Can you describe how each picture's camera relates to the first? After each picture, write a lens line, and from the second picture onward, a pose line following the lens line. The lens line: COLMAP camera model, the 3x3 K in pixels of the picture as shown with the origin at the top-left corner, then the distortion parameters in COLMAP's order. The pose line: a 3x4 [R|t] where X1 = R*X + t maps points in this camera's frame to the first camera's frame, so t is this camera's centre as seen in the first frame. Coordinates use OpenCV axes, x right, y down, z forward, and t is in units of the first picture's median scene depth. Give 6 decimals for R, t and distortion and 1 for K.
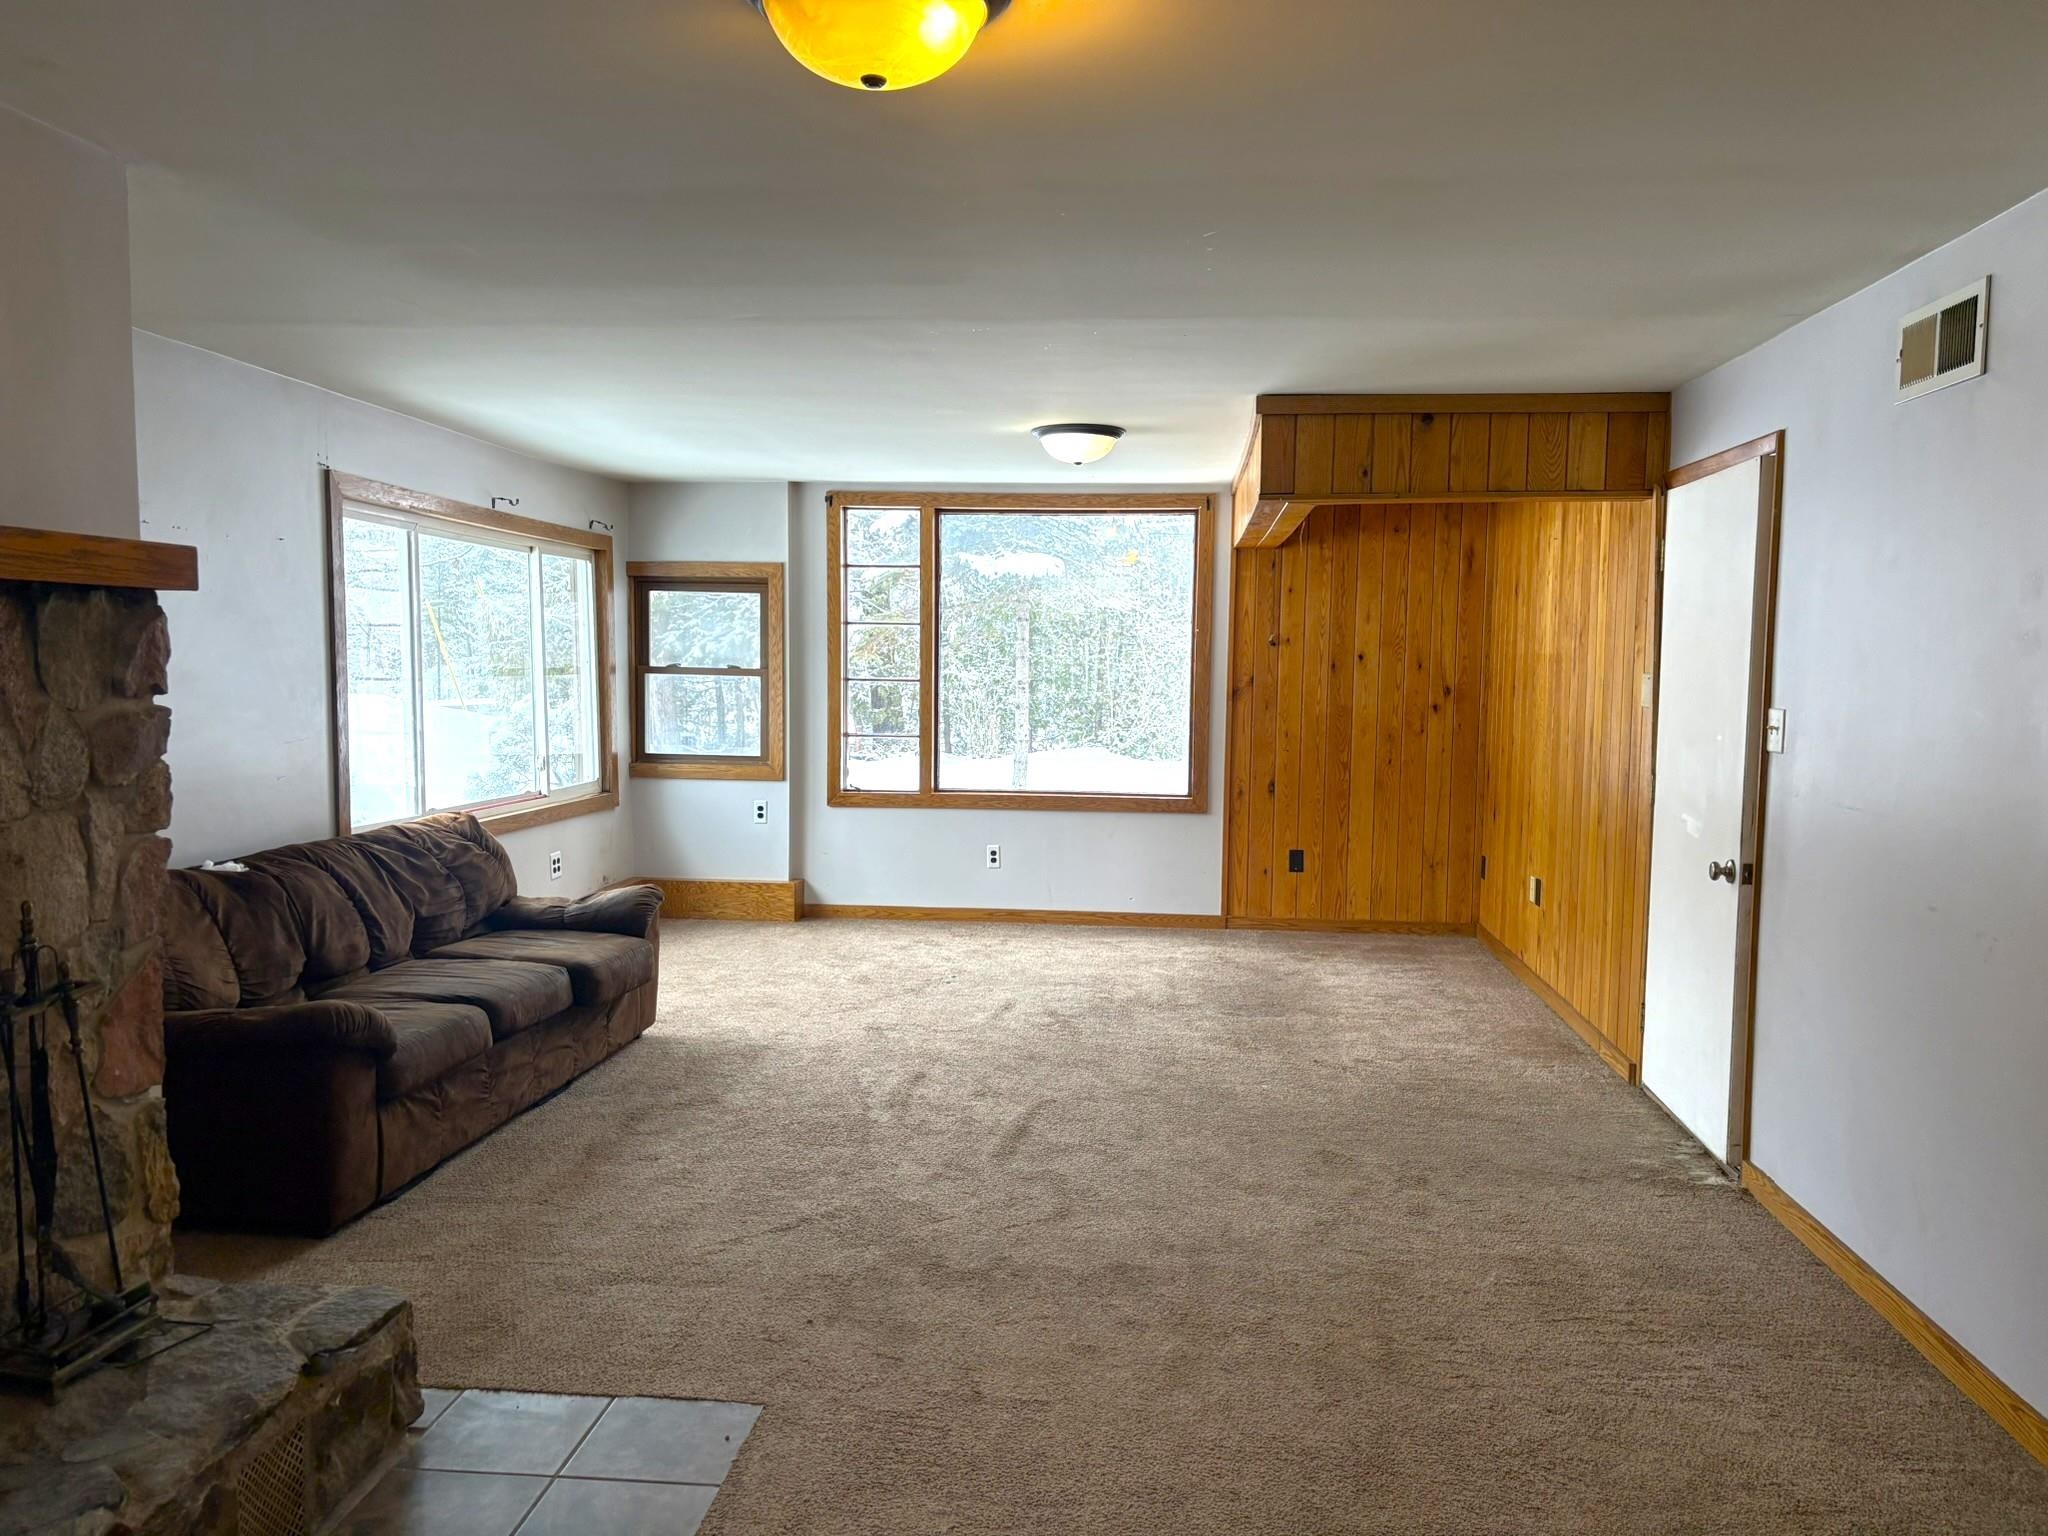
lens RADIAL K [[1543.7, 0, 1030.3], [0, 1543.7, 776.2], [0, 0, 1]] dist [0.062763, -0.062088]
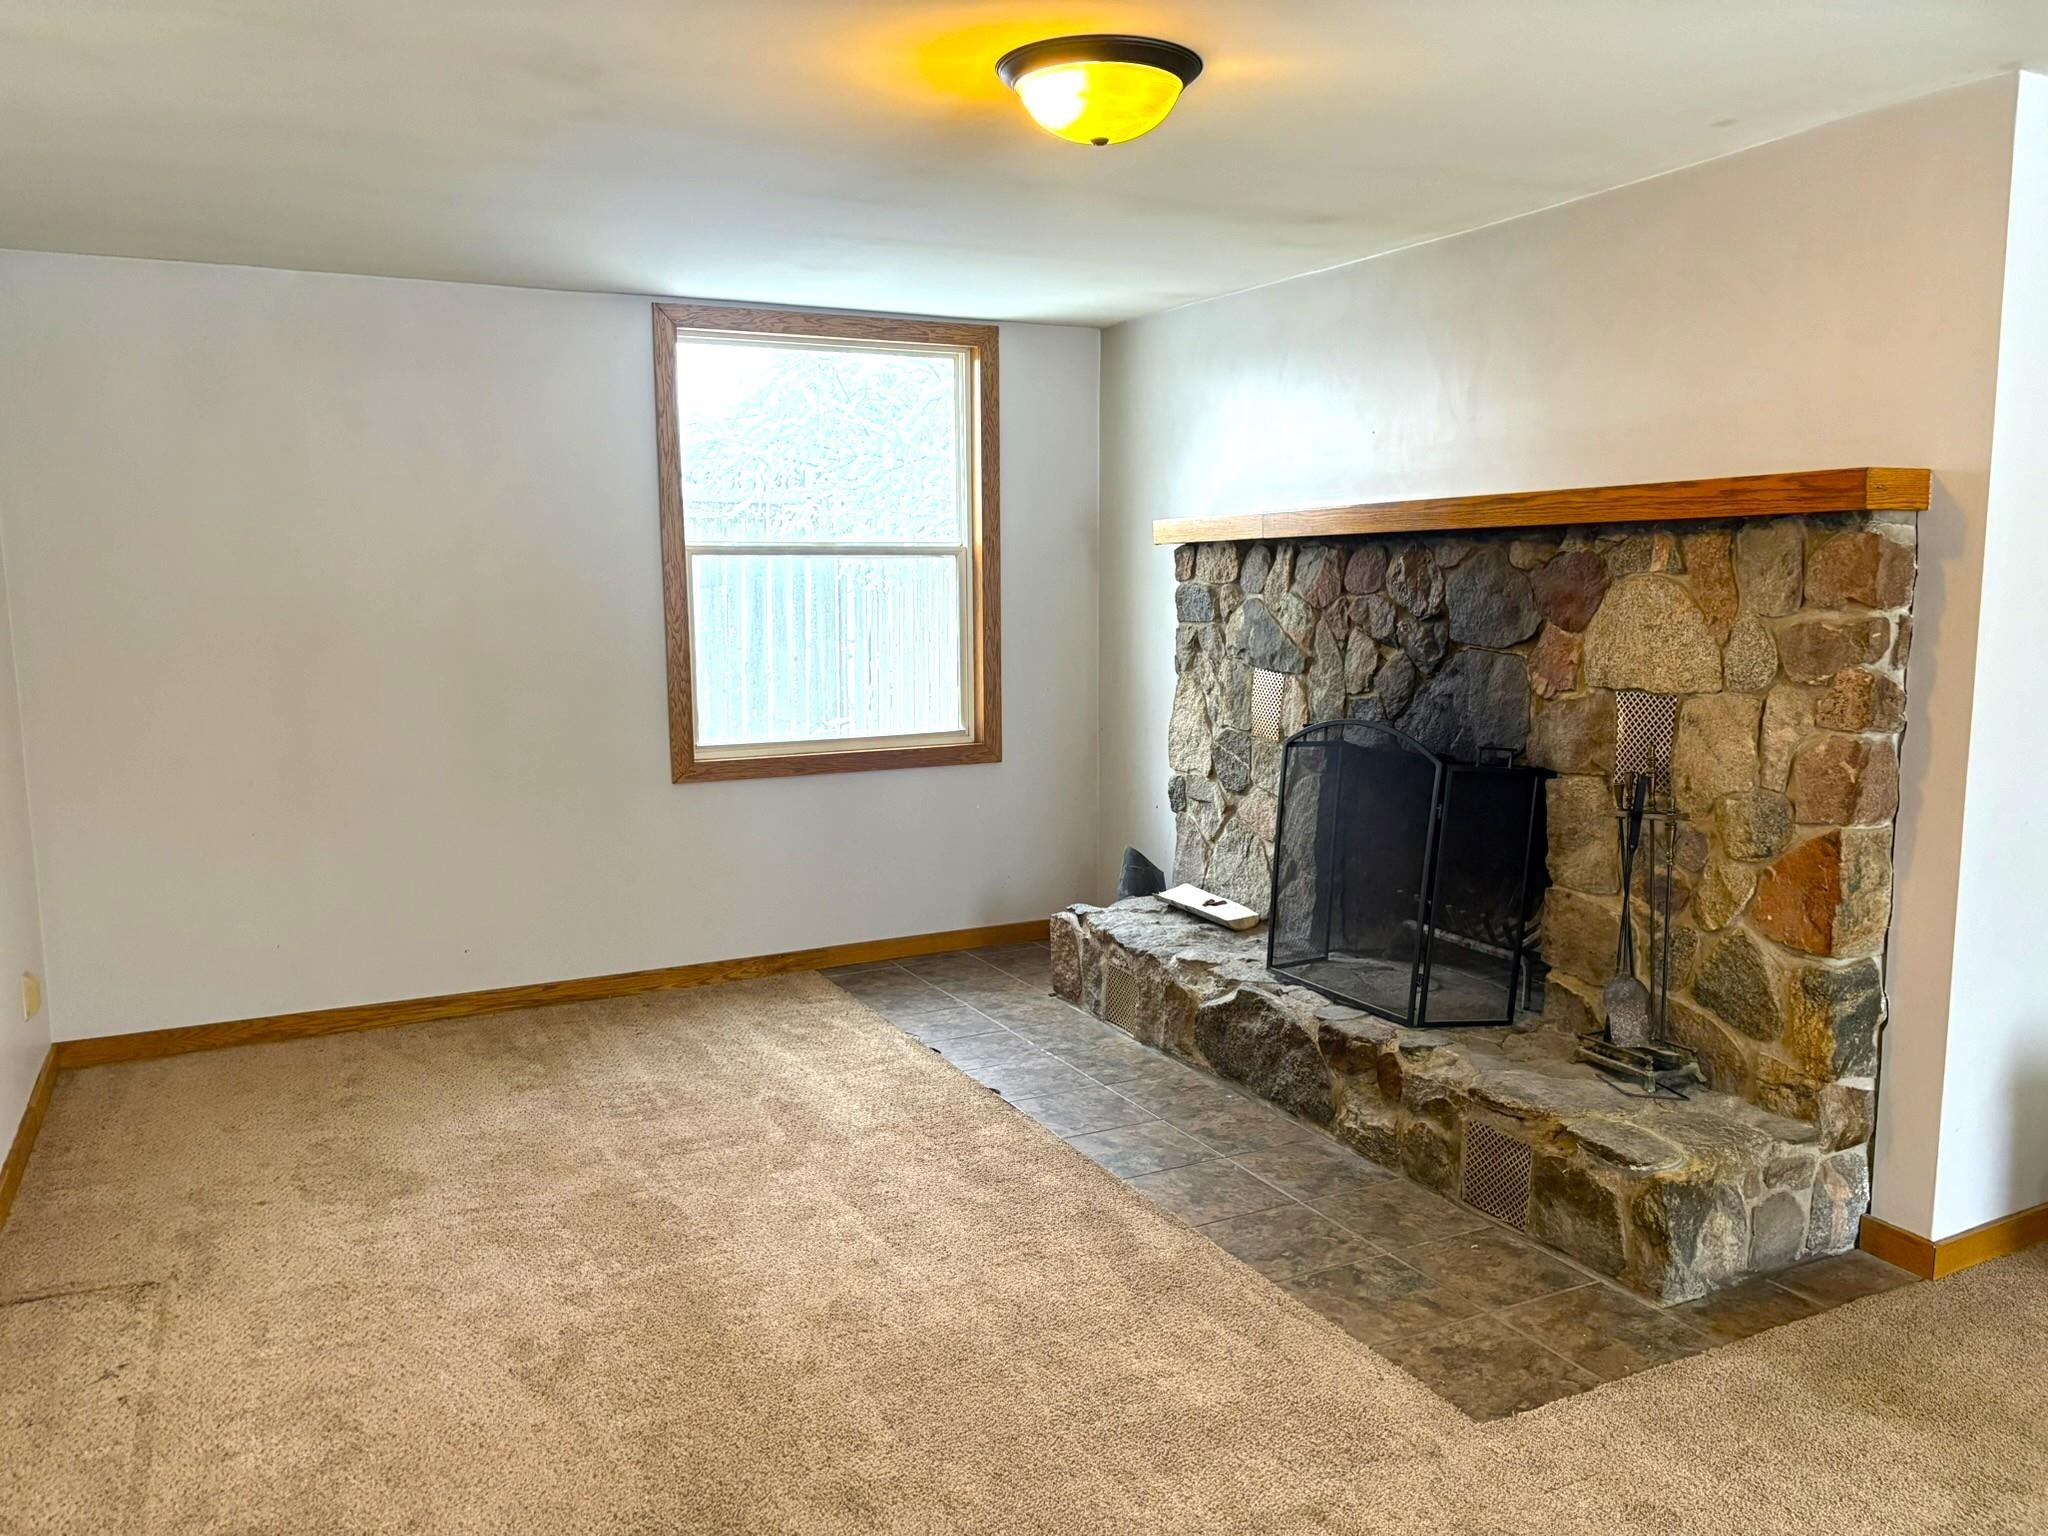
lens RADIAL K [[1543.7, 0, 1030.3], [0, 1543.7, 776.2], [0, 0, 1]] dist [0.062763, -0.062088]
pose [[-0.843808, 0.060497, -0.533224, 0.548413], [-0.047481, 0.981312, 0.186473, -0.118869], [0.534540, 0.182665, -0.825167, 1.701146]]
